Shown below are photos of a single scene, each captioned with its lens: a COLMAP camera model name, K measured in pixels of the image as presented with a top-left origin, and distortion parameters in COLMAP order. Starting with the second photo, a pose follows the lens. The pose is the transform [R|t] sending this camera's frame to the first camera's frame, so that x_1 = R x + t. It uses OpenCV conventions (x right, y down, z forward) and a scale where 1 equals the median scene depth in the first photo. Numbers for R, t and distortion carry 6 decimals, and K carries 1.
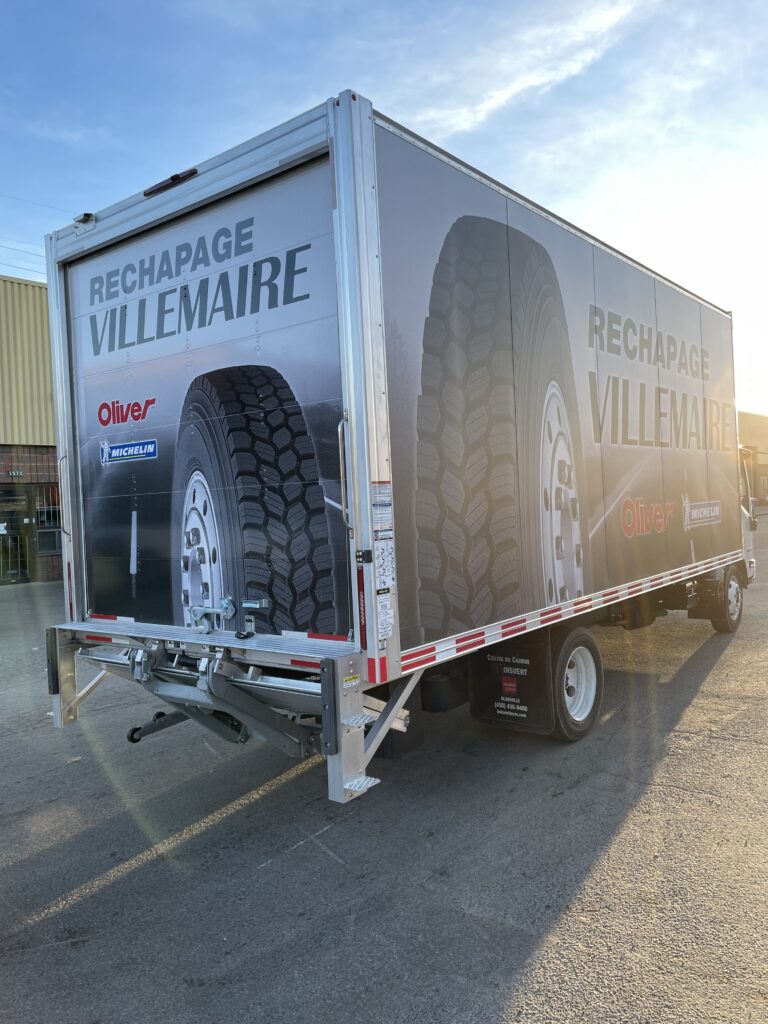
lens RADIAL K [[780.4, 0, 384.0], [0, 780.4, 512.0], [0, 0, 1]] dist [0.064161, -0.000611]
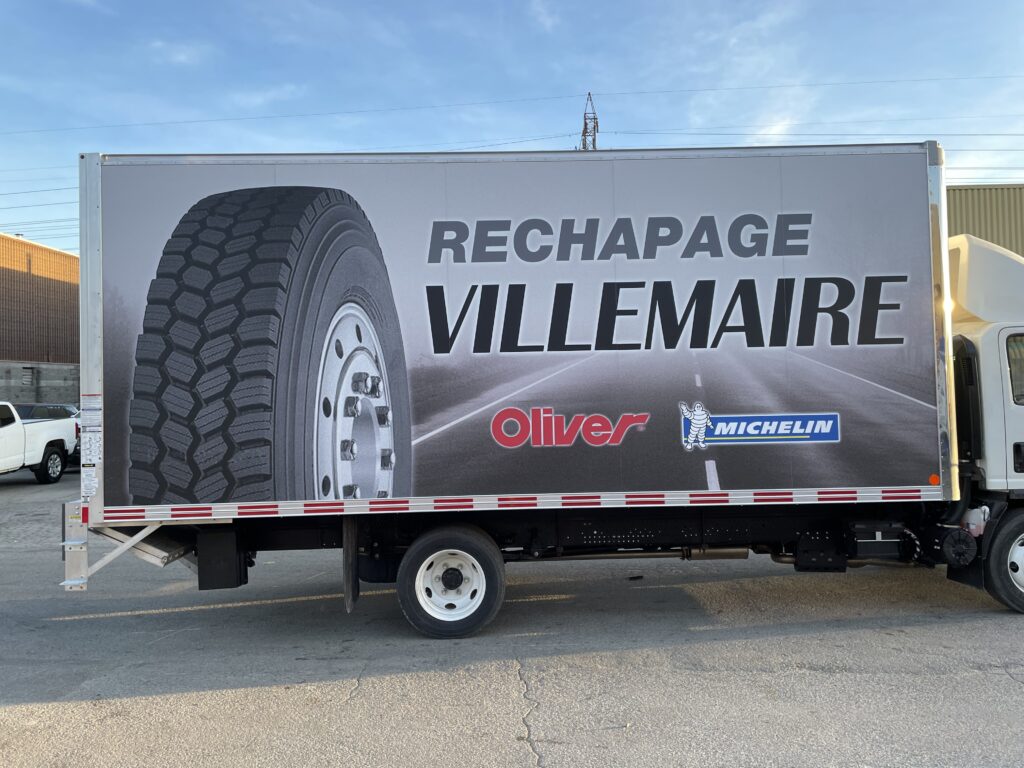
lens RADIAL K [[747.4, 0, 512.0], [0, 747.4, 384.0], [0, 0, 1]] dist [0.002097, -0.001013]
pose [[0.643190, 0.014889, -0.765562, 1.261819], [-0.019274, 0.999809, 0.003252, -0.061103], [0.765464, 0.012663, 0.643354, 0.515868]]
